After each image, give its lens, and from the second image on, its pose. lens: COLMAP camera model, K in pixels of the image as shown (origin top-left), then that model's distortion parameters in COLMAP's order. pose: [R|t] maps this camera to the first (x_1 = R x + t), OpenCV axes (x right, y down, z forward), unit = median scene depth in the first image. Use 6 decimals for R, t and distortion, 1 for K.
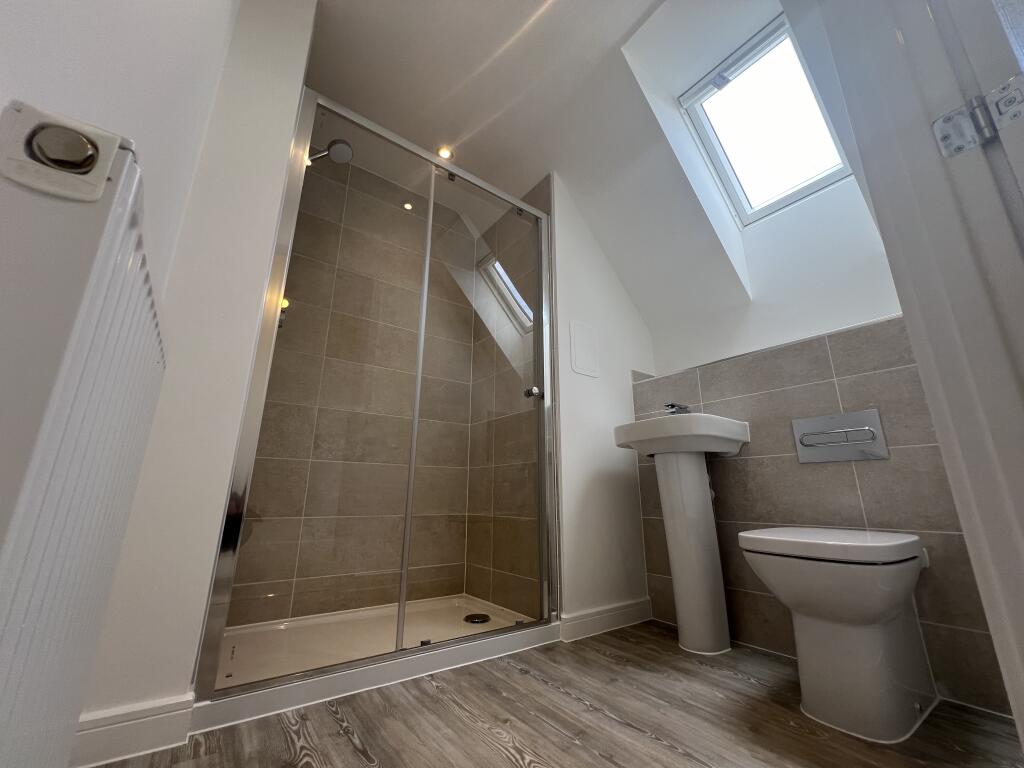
lens RADIAL K [[407.5, 0, 512.0], [0, 407.5, 384.0], [0, 0, 1]] dist [-0.001982, -0.000159]
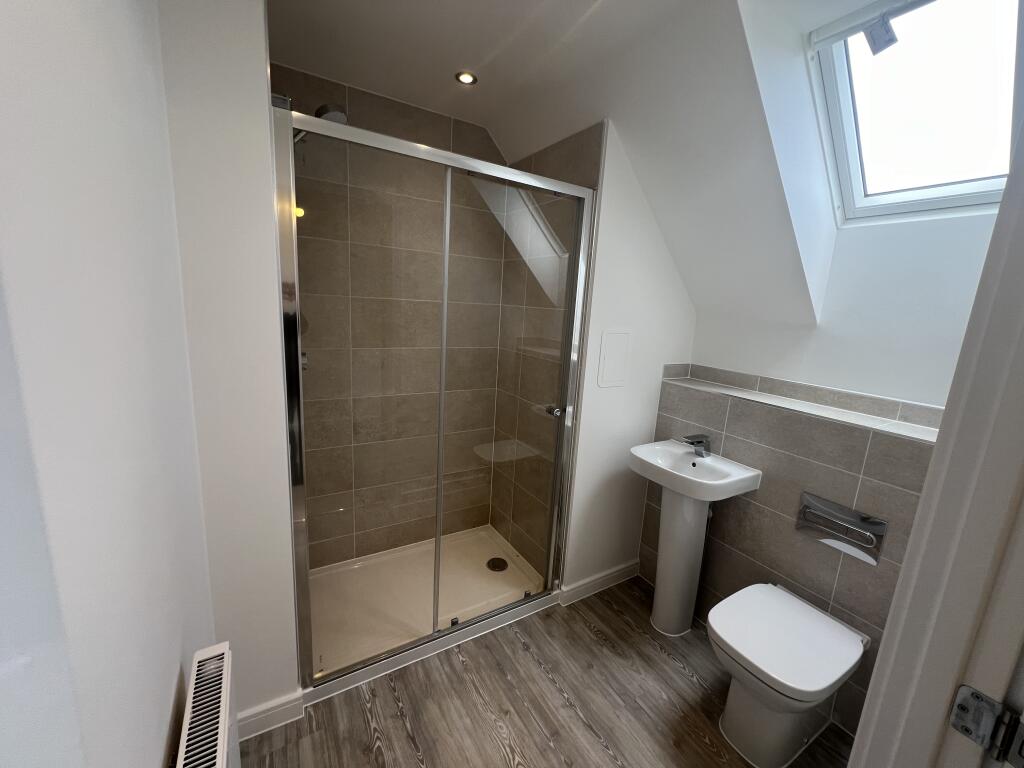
lens RADIAL K [[407.3, 0, 512.0], [0, 407.3, 384.0], [0, 0, 1]] dist [-0.000029, 0.000478]
pose [[0.994715, 0.069405, -0.075667, 0.024922], [-0.028392, 0.894130, 0.446906, -0.686384], [0.098674, -0.442395, 0.891375, 0.163225]]
